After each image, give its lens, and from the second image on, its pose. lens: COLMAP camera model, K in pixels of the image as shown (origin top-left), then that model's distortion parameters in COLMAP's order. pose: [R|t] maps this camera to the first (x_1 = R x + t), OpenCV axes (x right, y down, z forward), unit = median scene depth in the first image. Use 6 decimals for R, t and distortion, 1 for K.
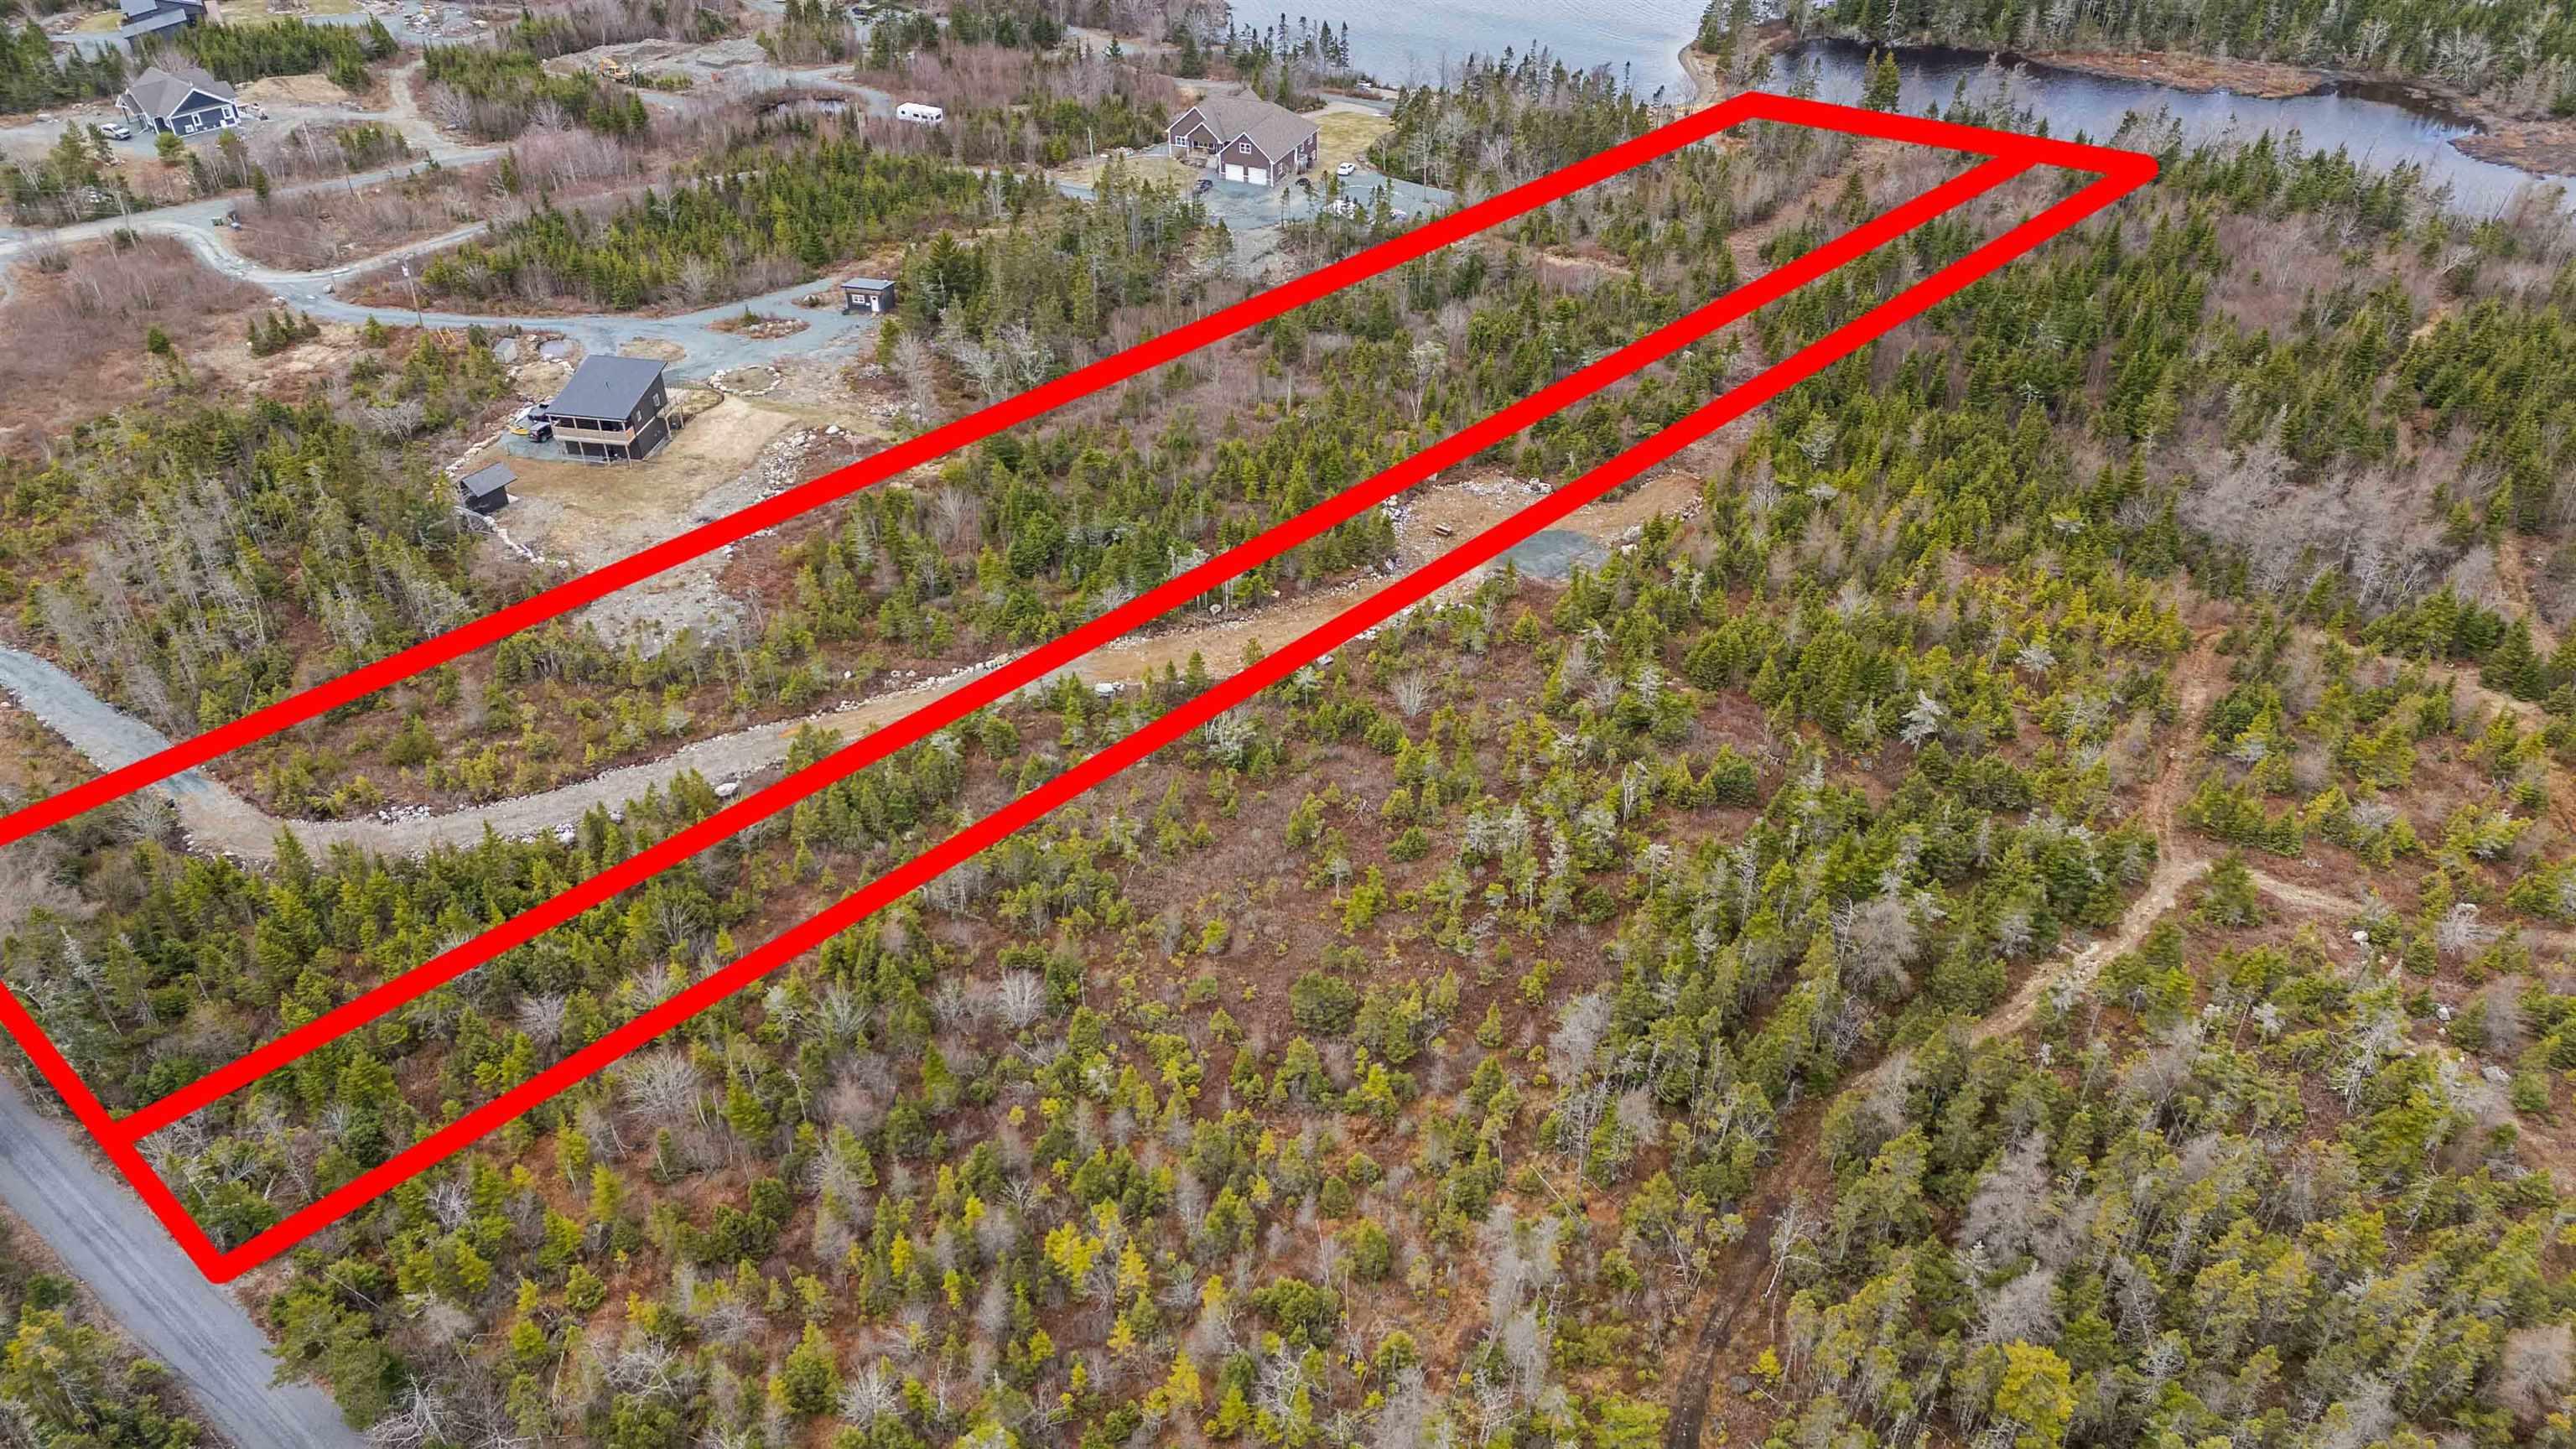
lens RADIAL K [[1884.5, 0, 1288.0], [0, 1884.5, 724.5], [0, 0, 1]] dist [0.067407, -0.061061]
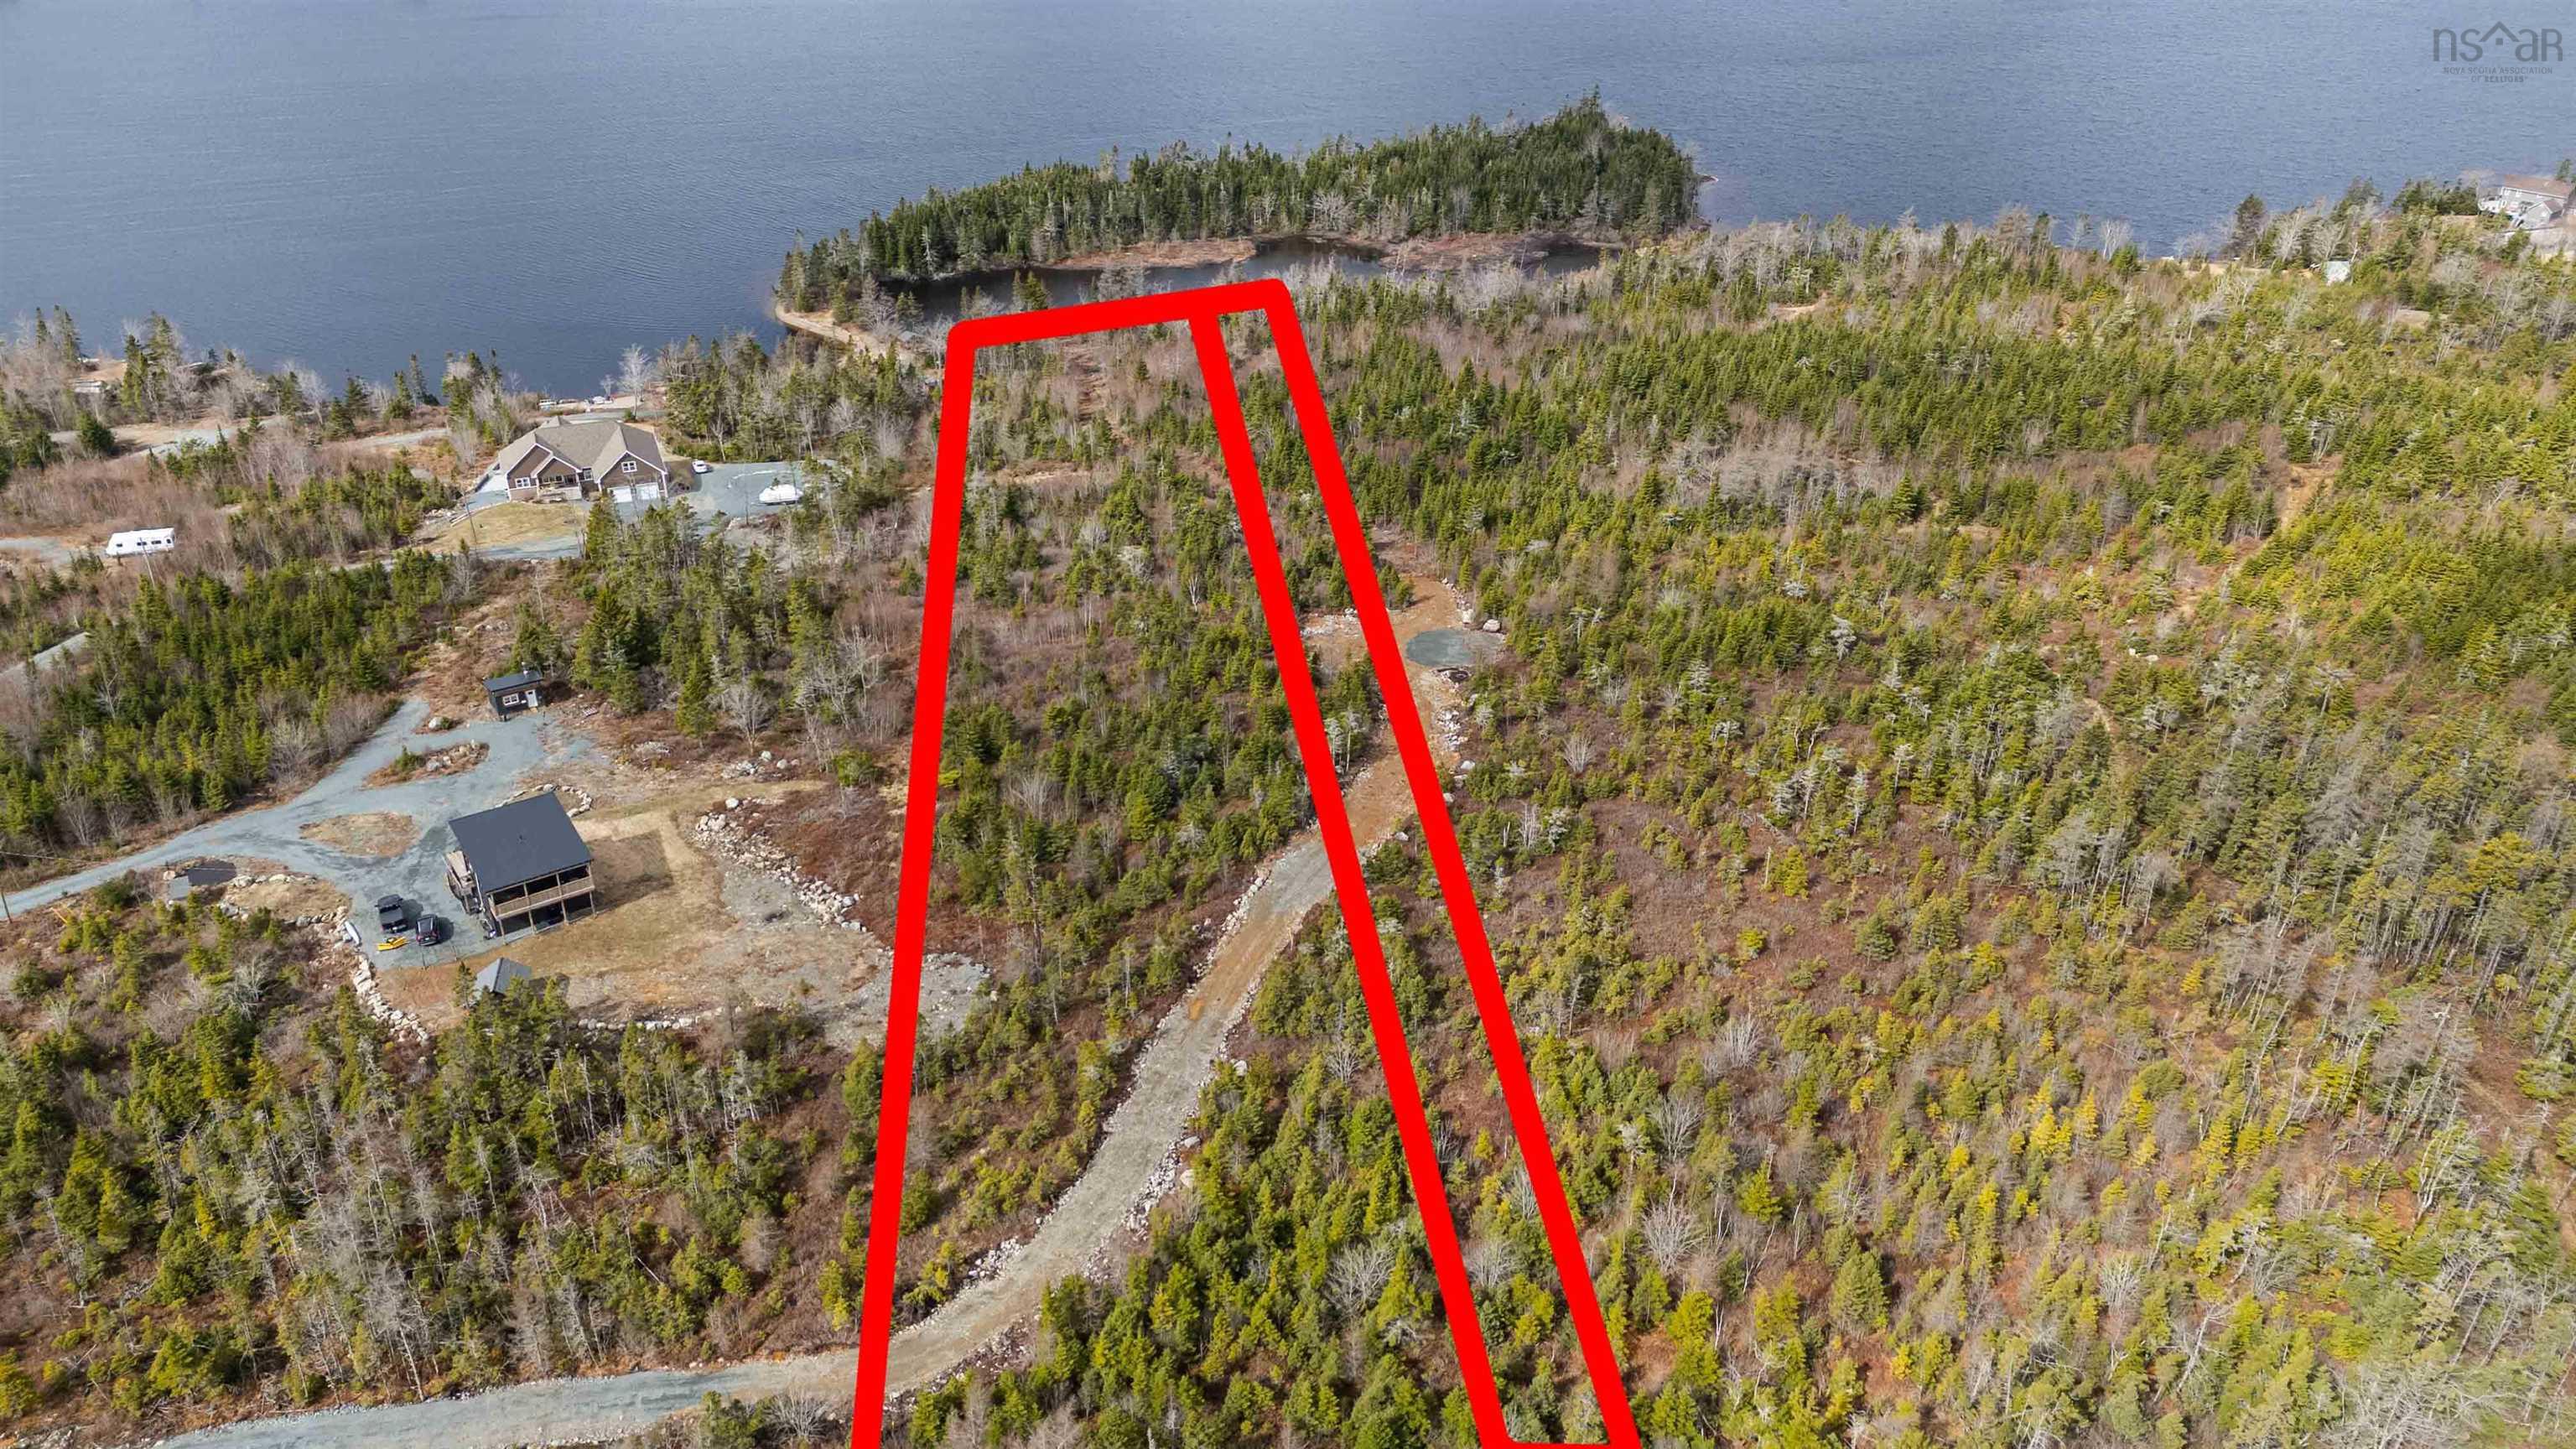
lens RADIAL K [[1884.5, 0, 1288.0], [0, 1884.5, 724.5], [0, 0, 1]] dist [0.067407, -0.061061]
pose [[0.682000, -0.330181, 0.652577, -0.631341], [0.415126, 0.909384, 0.026273, -0.103628], [-0.602118, 0.252983, 0.757267, 0.158078]]
